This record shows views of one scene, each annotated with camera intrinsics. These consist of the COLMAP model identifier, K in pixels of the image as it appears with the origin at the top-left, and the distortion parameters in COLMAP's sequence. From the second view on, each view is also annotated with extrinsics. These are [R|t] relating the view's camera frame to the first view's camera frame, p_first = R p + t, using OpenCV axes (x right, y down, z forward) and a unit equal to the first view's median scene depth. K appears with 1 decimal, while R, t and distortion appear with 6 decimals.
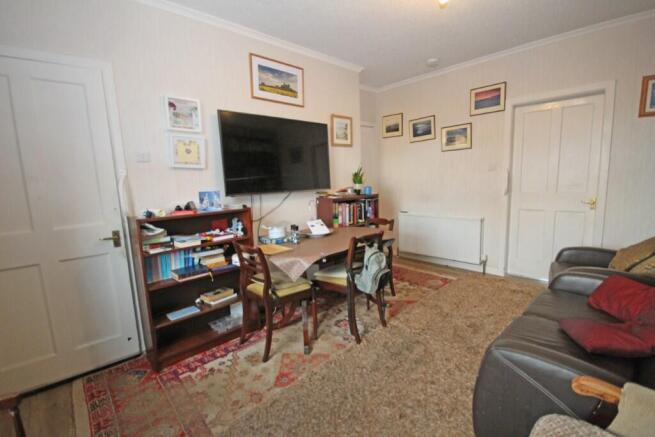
lens RADIAL K [[301.1, 0, 330.5], [0, 301.1, 221.6], [0, 0, 1]] dist [-0.004071, -0.000585]
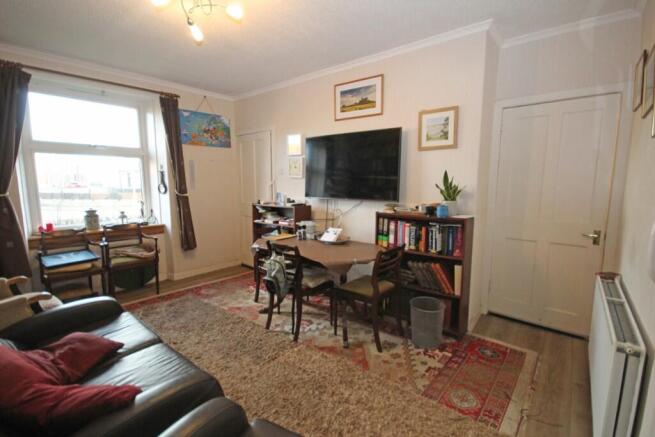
lens RADIAL K [[301.1, 0, 330.5], [0, 301.1, 221.6], [0, 0, 1]] dist [-0.004071, -0.000585]
pose [[0.129407, 0.173682, -0.976262, 0.900537], [-0.150148, 0.976621, 0.153843, -0.172646], [0.980158, 0.126675, 0.152460, 0.749564]]
